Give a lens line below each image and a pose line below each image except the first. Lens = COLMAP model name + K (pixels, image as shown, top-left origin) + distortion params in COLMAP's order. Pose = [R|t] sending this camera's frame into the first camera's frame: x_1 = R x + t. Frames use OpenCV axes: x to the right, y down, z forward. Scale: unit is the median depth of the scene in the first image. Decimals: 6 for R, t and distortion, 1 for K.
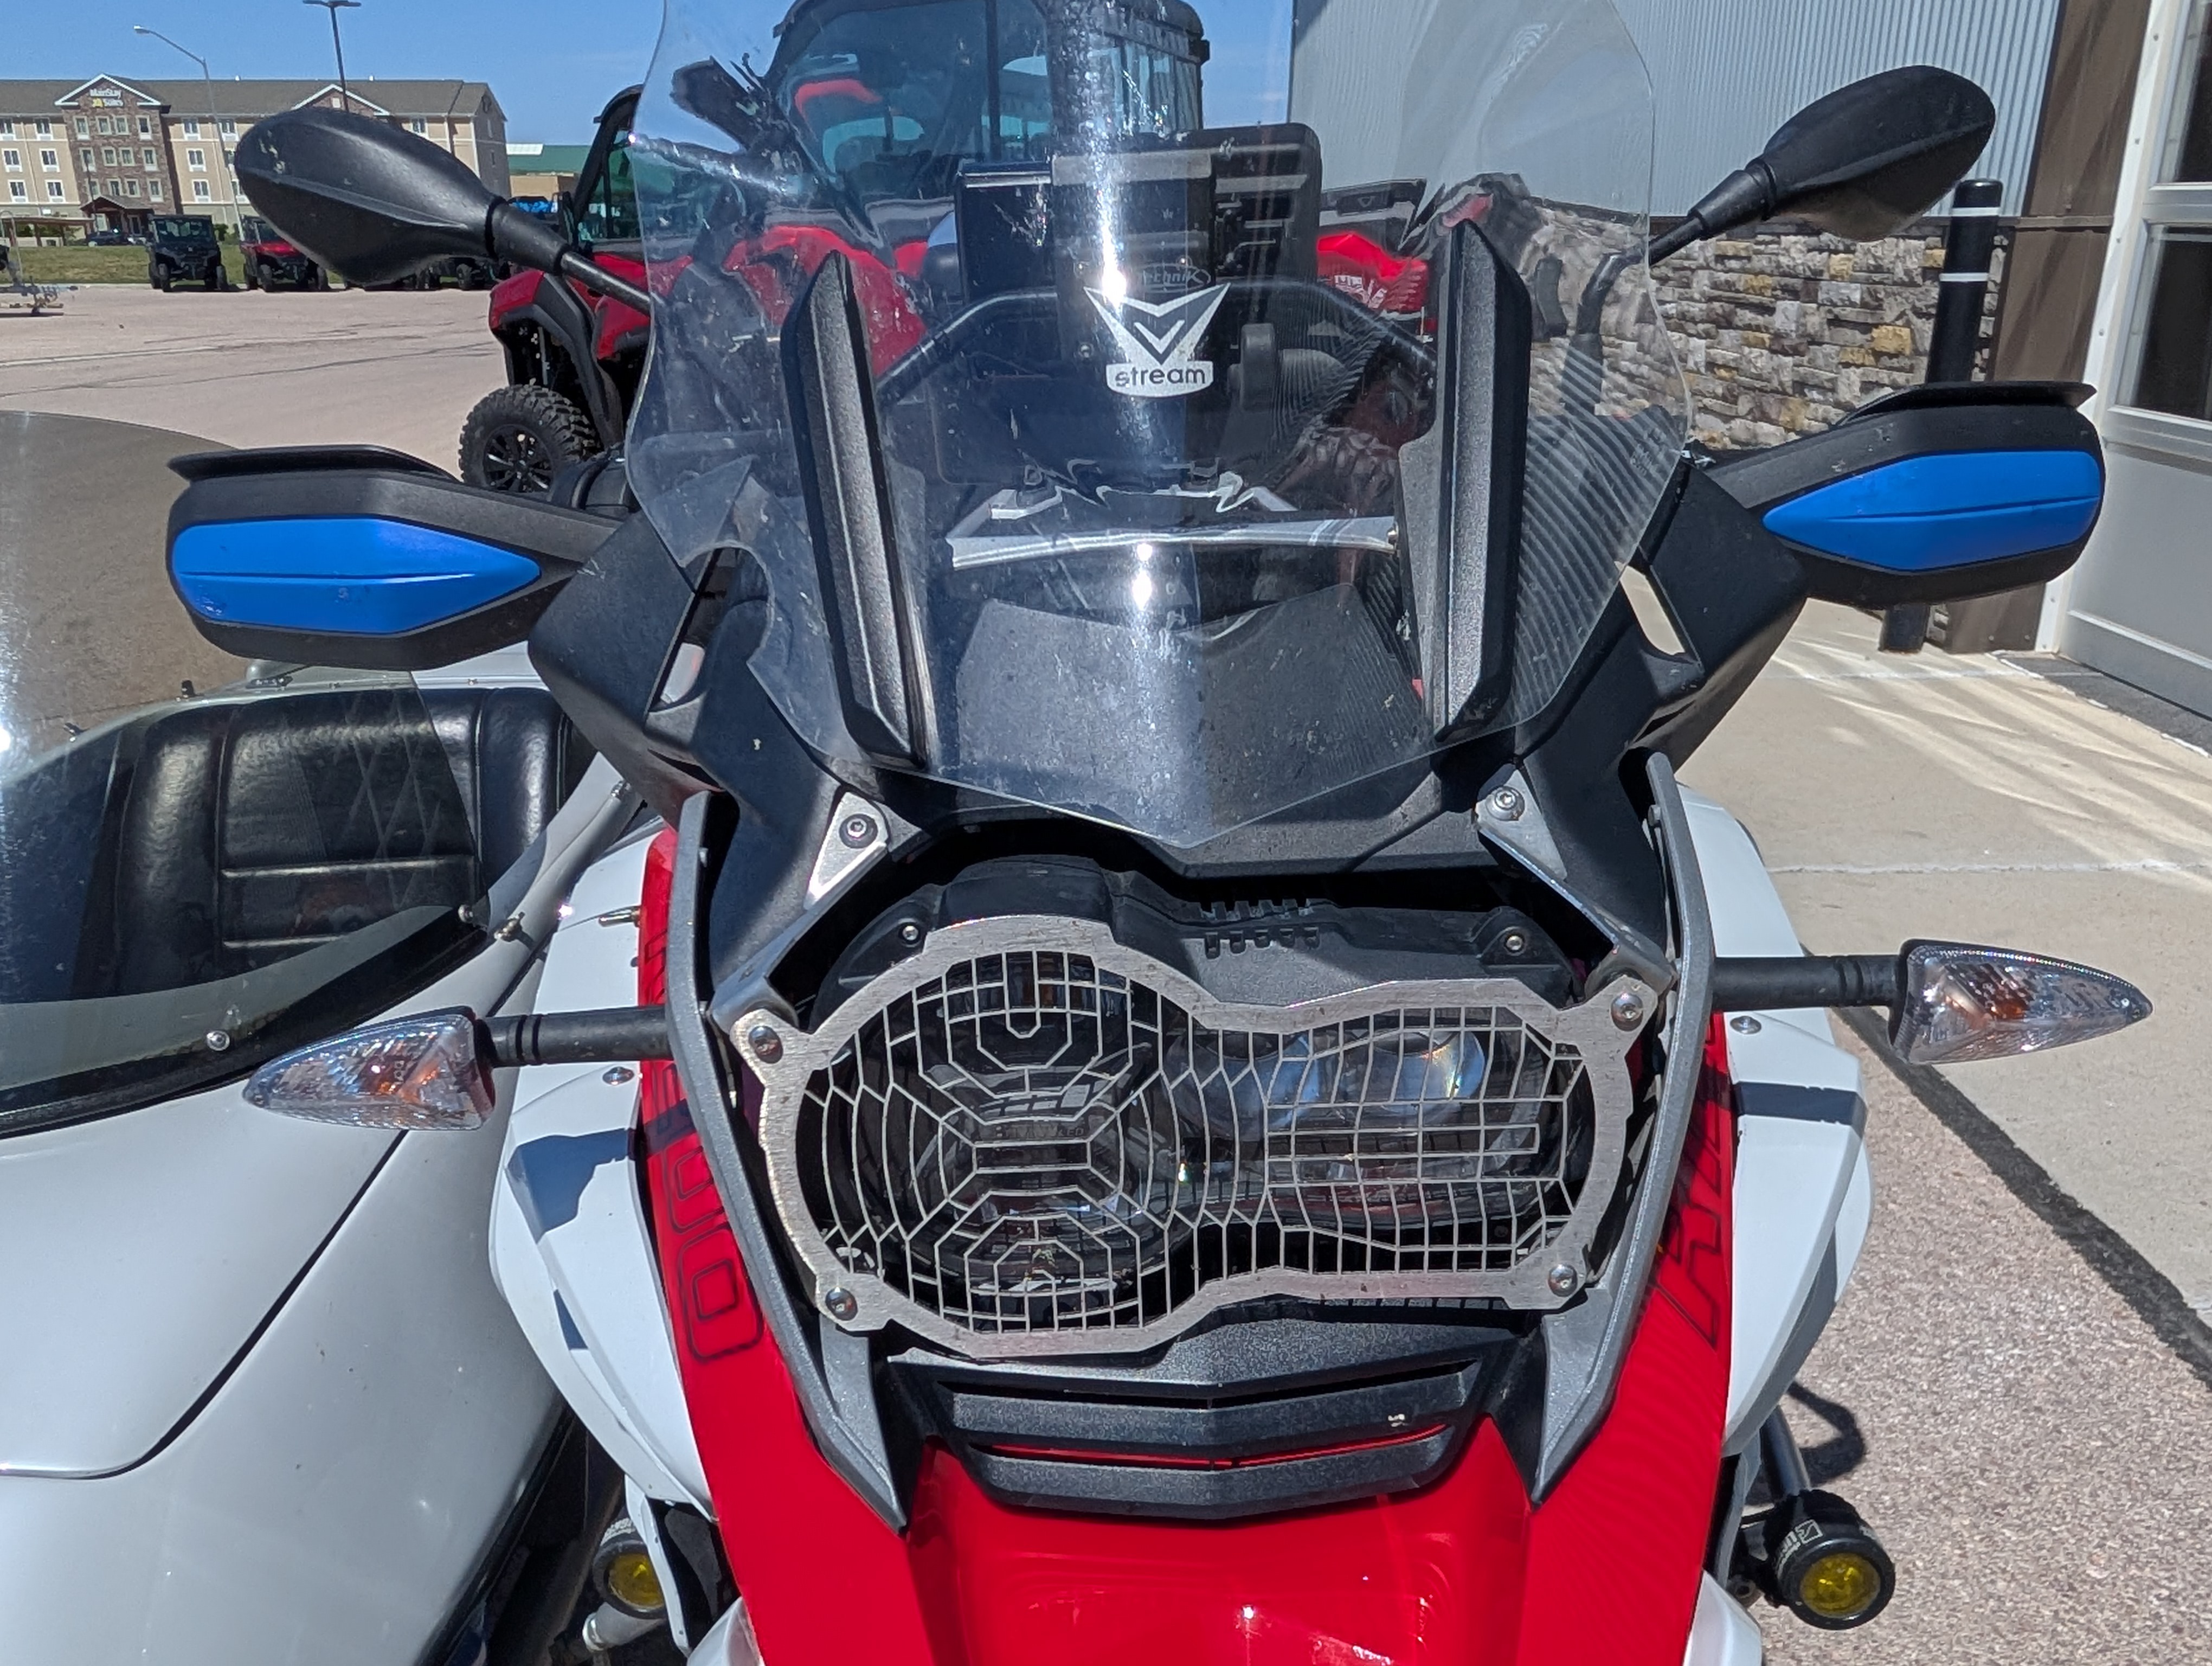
lens RADIAL K [[1820.5, 0, 1100.0], [0, 1820.5, 920.3], [0, 0, 1]] dist [-0.003318, 0.004394]
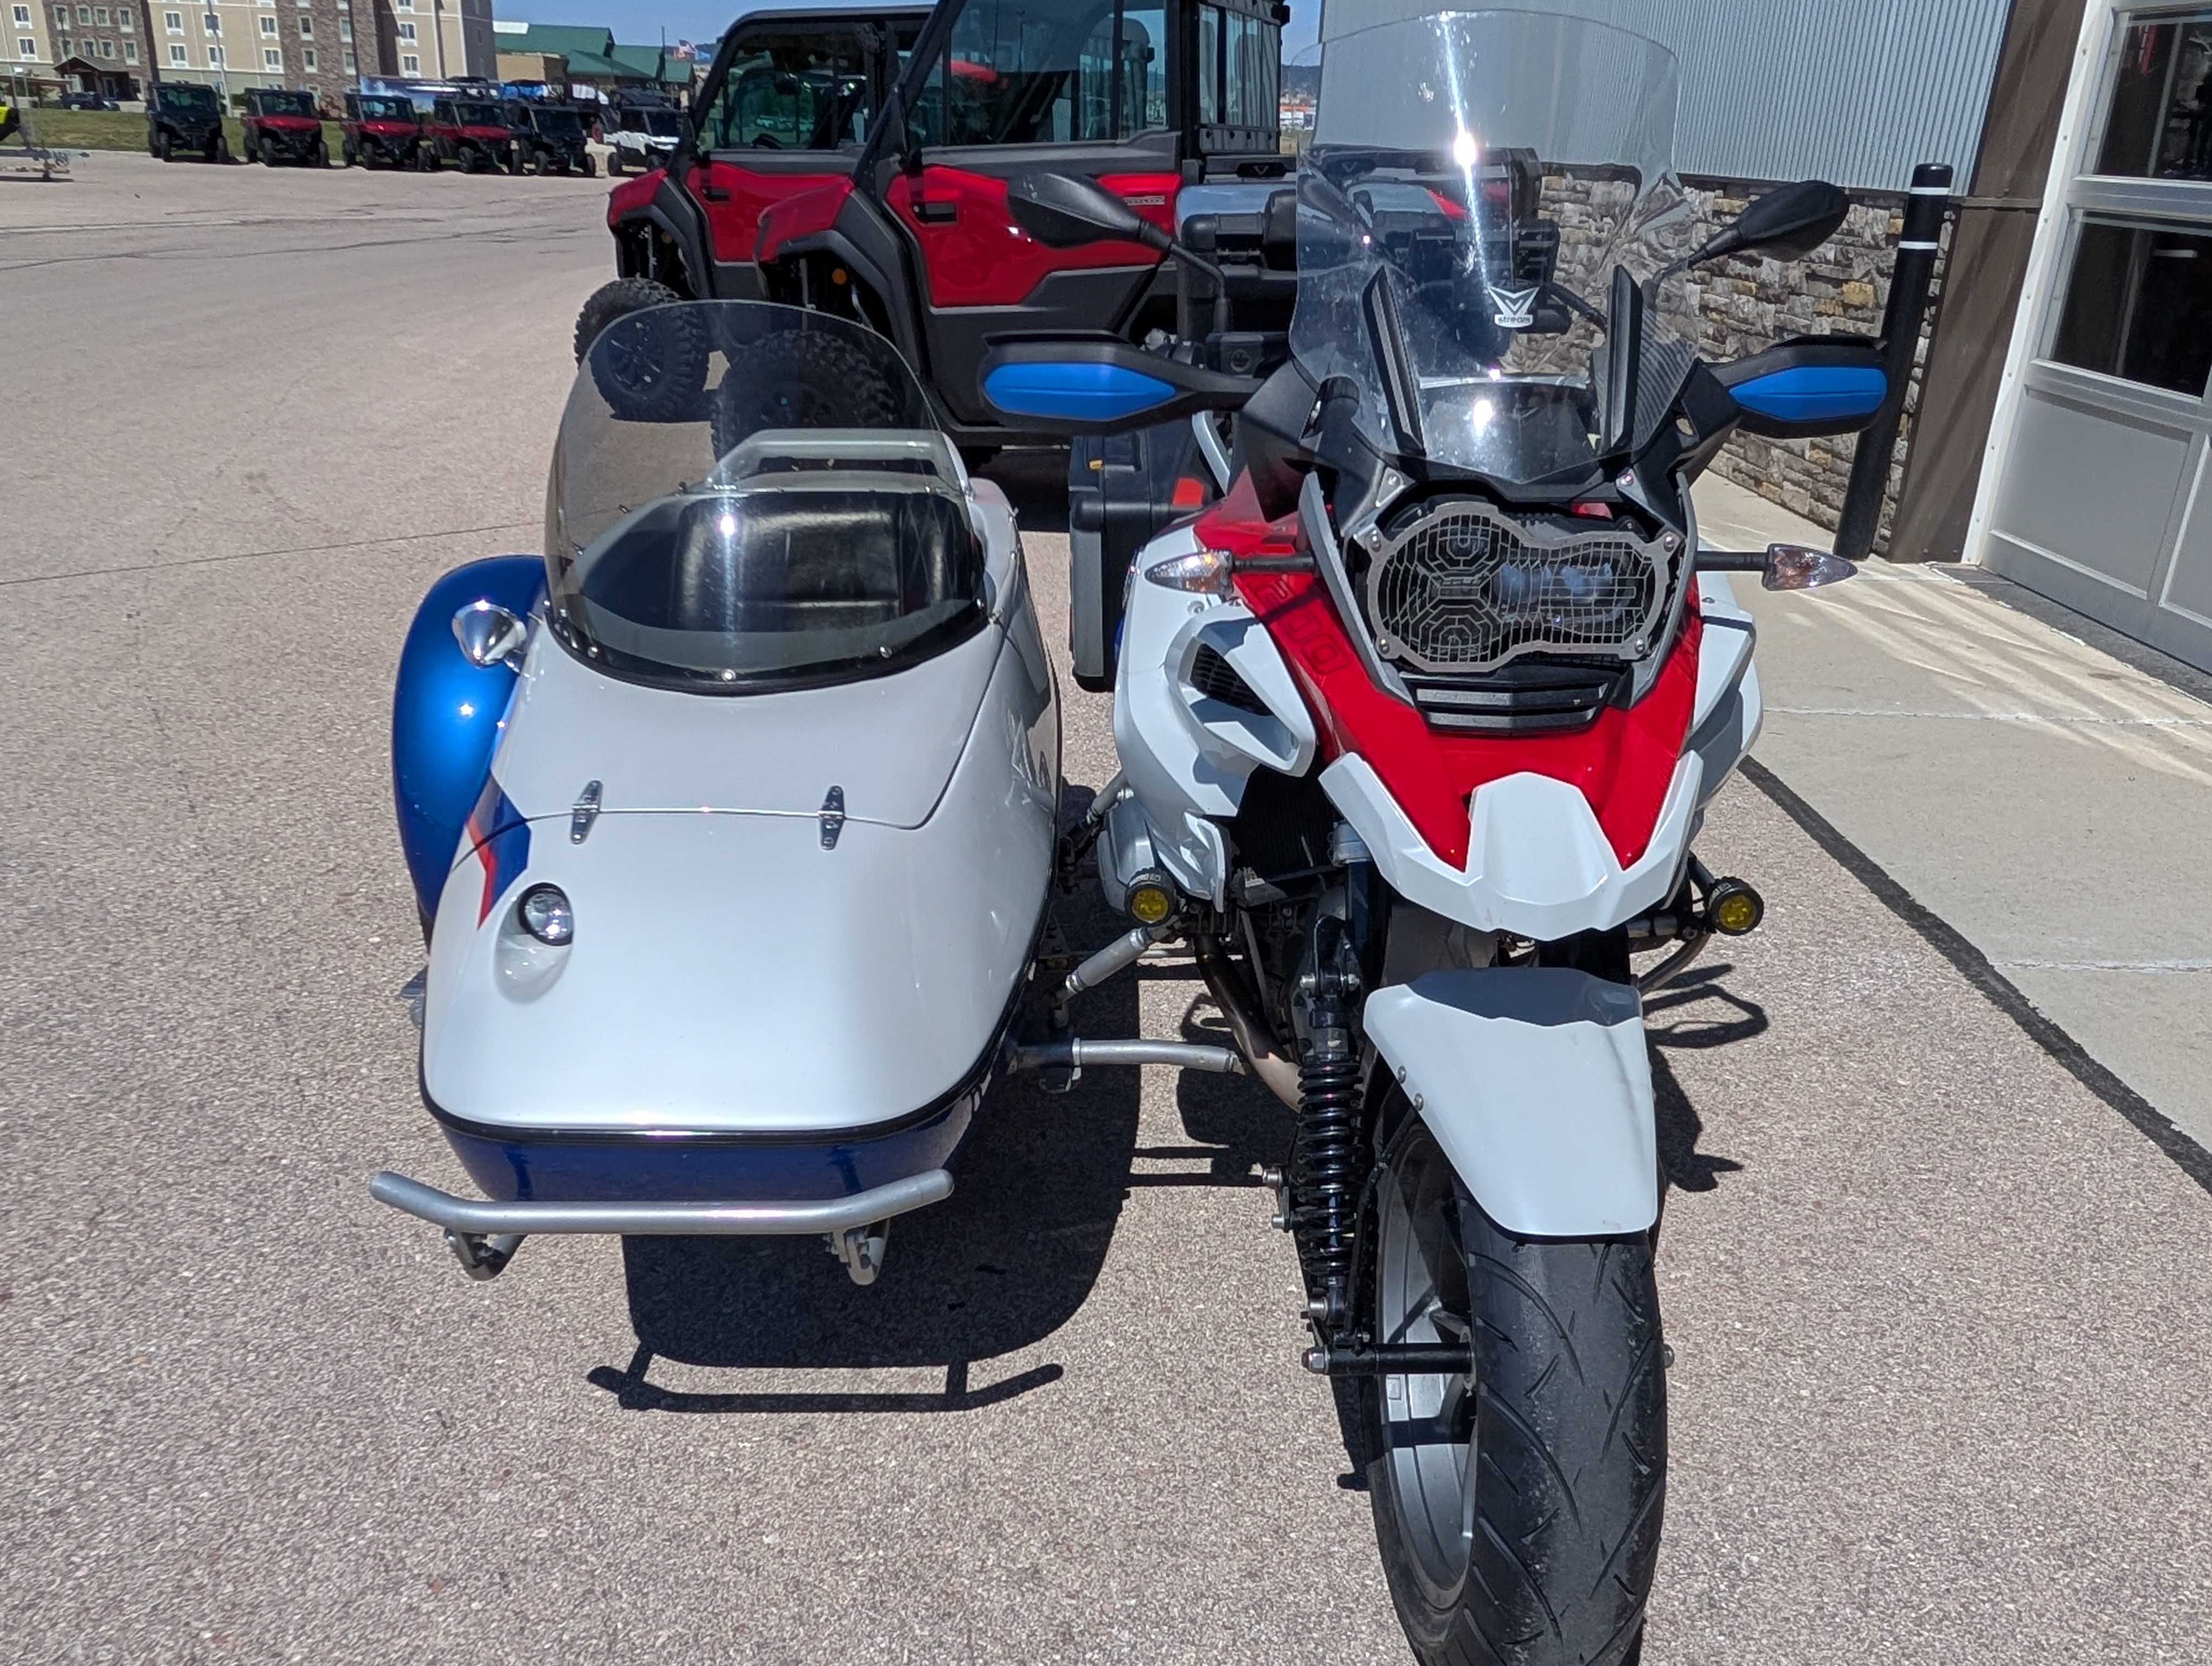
lens RADIAL K [[1818.9, 0, 1099.3], [0, 1818.9, 912.3], [0, 0, 1]] dist [-0.003102, -0.000610]
pose [[0.999086, 0.038337, 0.018931, -0.069602], [-0.039067, 0.998443, 0.039819, 0.058872], [-0.017375, -0.040523, 0.999028, -0.204022]]
